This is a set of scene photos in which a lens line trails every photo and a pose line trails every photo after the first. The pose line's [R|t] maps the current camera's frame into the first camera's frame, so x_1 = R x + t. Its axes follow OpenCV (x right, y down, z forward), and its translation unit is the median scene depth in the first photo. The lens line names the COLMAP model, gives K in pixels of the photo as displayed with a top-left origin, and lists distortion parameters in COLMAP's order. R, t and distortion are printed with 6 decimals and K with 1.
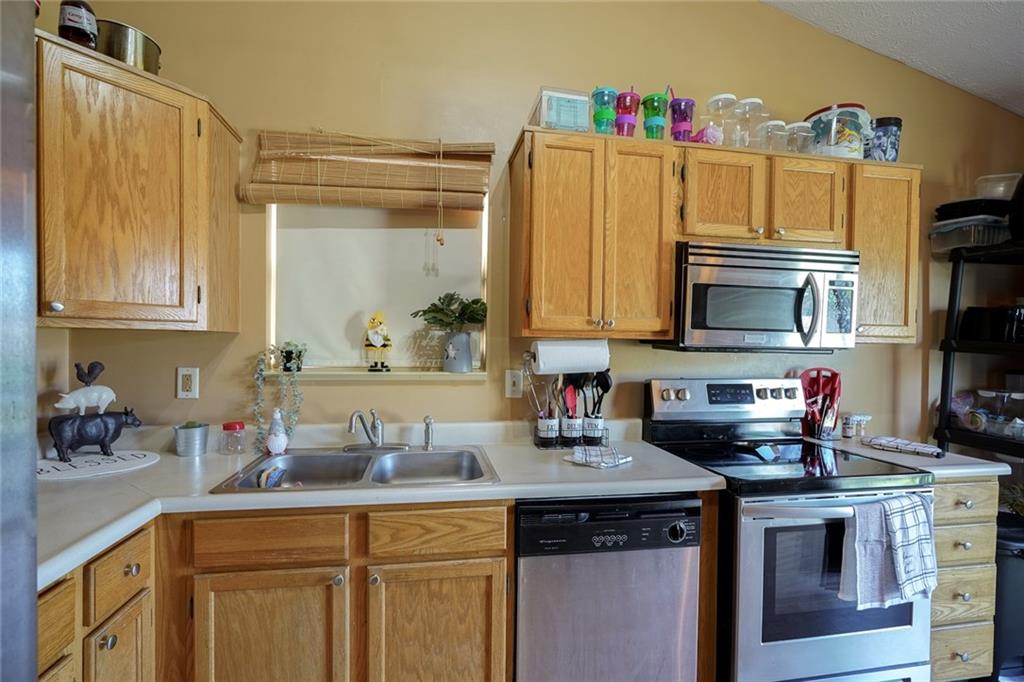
lens RADIAL K [[471.9, 0, 499.7], [0, 471.9, 354.9], [0, 0, 1]] dist [-0.002688, -0.000268]
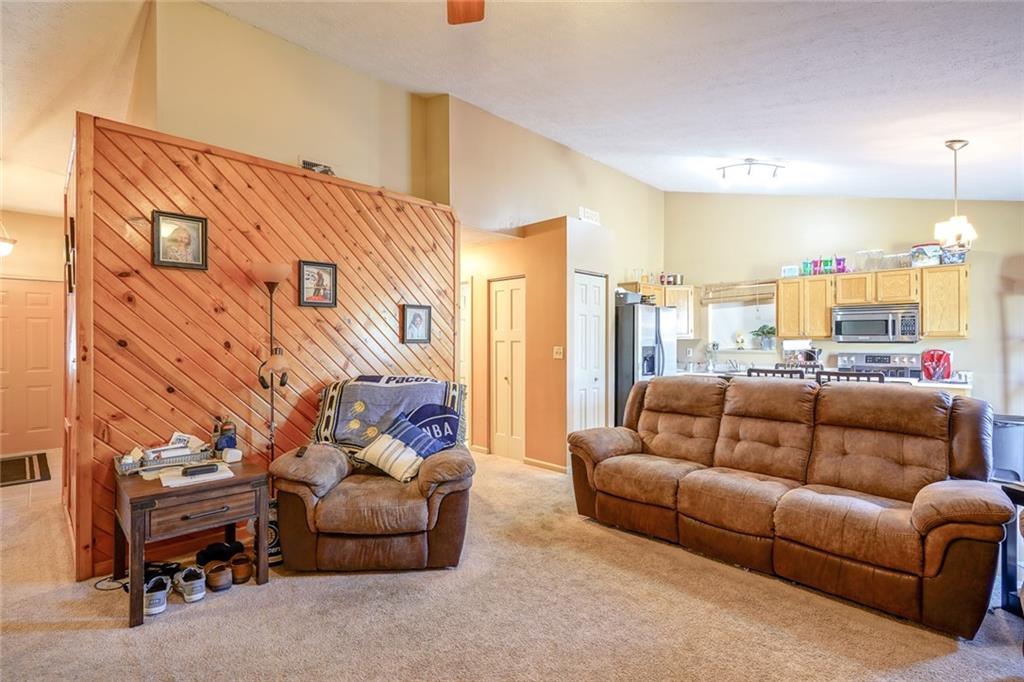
lens RADIAL K [[473.3, 0, 512.0], [0, 473.3, 341.0], [0, 0, 1]] dist [-0.003027, -0.000056]
pose [[0.583549, -0.012459, -0.811982, 1.633260], [-0.008347, 0.999737, -0.021339, 0.062389], [0.812035, 0.019230, 0.583292, -2.435784]]
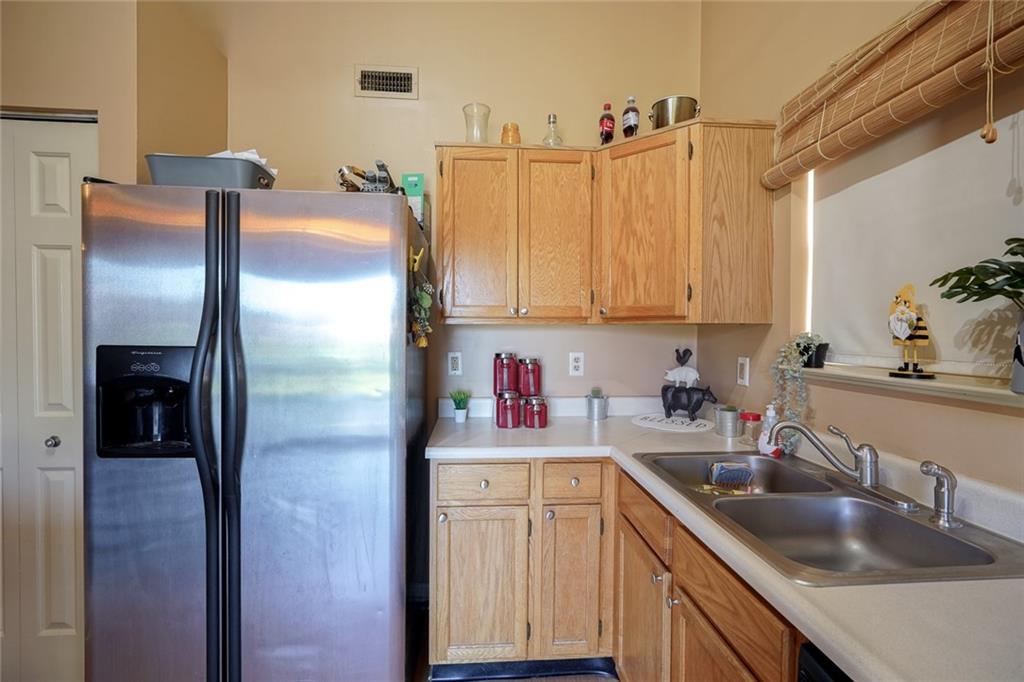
lens RADIAL K [[463.6, 0, 514.1], [0, 463.6, 339.3], [0, 0, 1]] dist [-0.001191, 0.000670]
pose [[-0.084316, 0.004192, -0.996430, 0.449749], [-0.030515, 0.999511, 0.006787, -0.005217], [0.995972, 0.030979, -0.084147, 0.556846]]
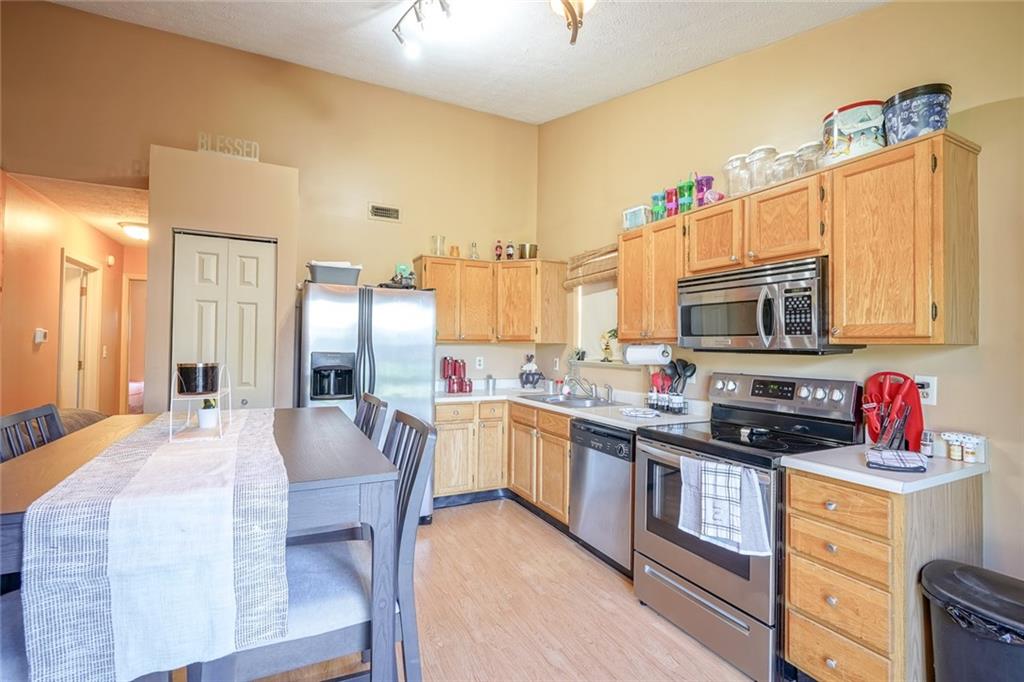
lens RADIAL K [[463.6, 0, 514.1], [0, 463.6, 339.3], [0, 0, 1]] dist [-0.001191, 0.000670]
pose [[0.297637, -0.024126, -0.954374, 1.608701], [-0.028533, 0.999009, -0.034152, 0.019381], [0.954253, 0.037396, 0.296654, 0.055099]]
